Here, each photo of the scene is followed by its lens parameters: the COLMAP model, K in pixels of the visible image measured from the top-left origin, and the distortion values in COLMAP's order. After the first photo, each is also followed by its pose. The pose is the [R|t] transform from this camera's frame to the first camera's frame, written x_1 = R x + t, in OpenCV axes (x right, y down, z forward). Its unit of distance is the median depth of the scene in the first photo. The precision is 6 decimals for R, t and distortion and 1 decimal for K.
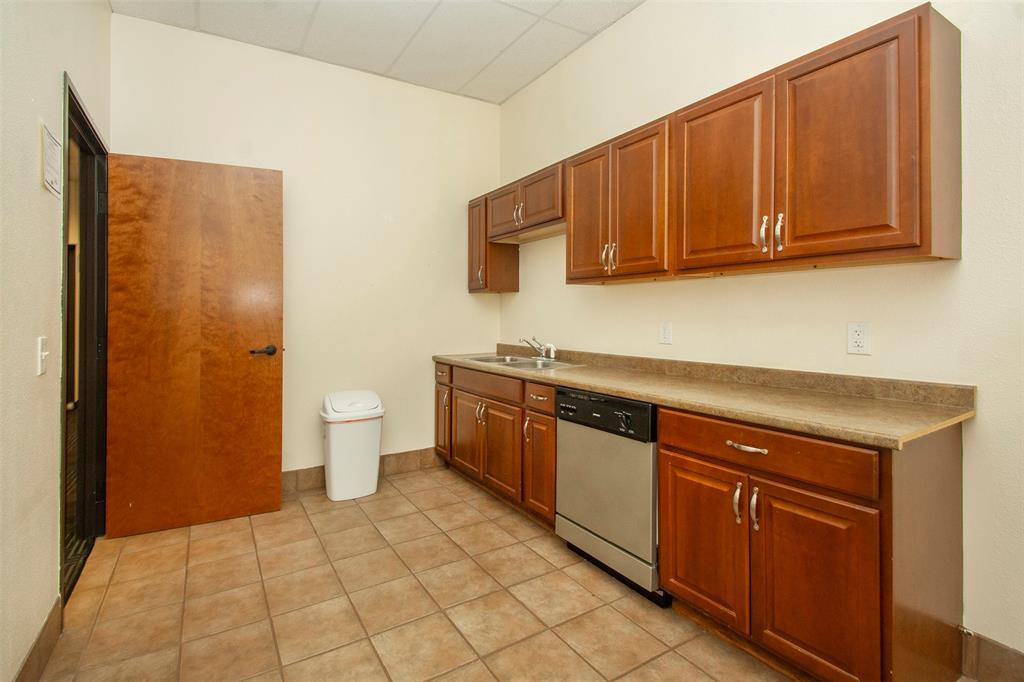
lens RADIAL K [[490.8, 0, 510.9], [0, 490.8, 308.7], [0, 0, 1]] dist [0.000750, 0.000022]
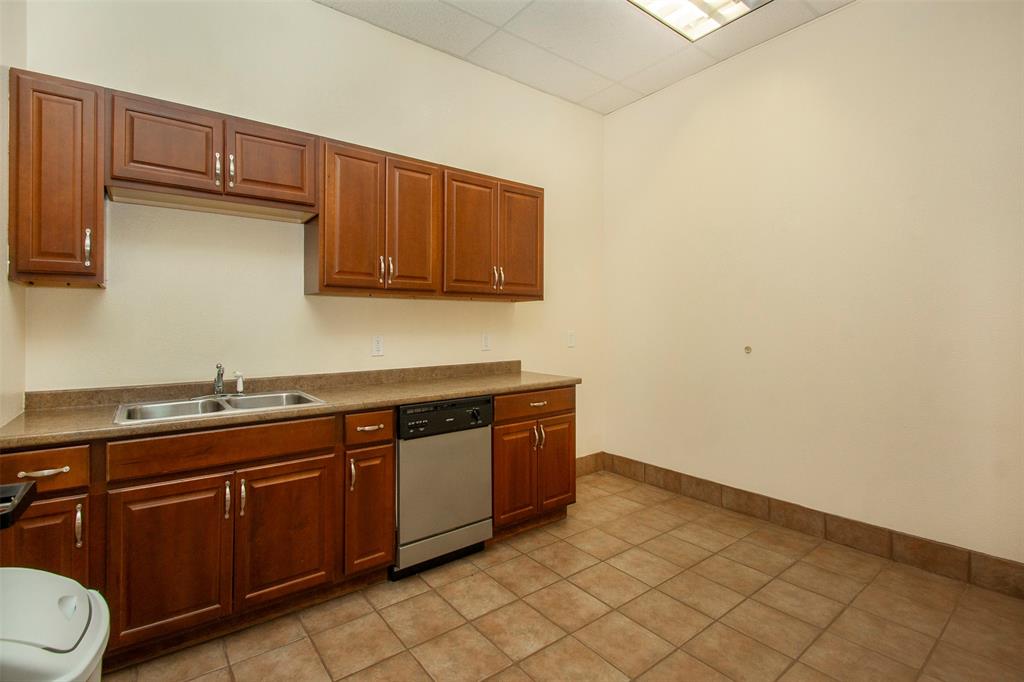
lens RADIAL K [[458.3, 0, 510.5], [0, 458.3, 321.8], [0, 0, 1]] dist [0.000676, -0.000126]
pose [[-0.114670, 0.016479, 0.993267, -0.843795], [-0.002972, 0.999852, -0.016931, 0.016057], [-0.993399, -0.004894, -0.114604, 0.969867]]
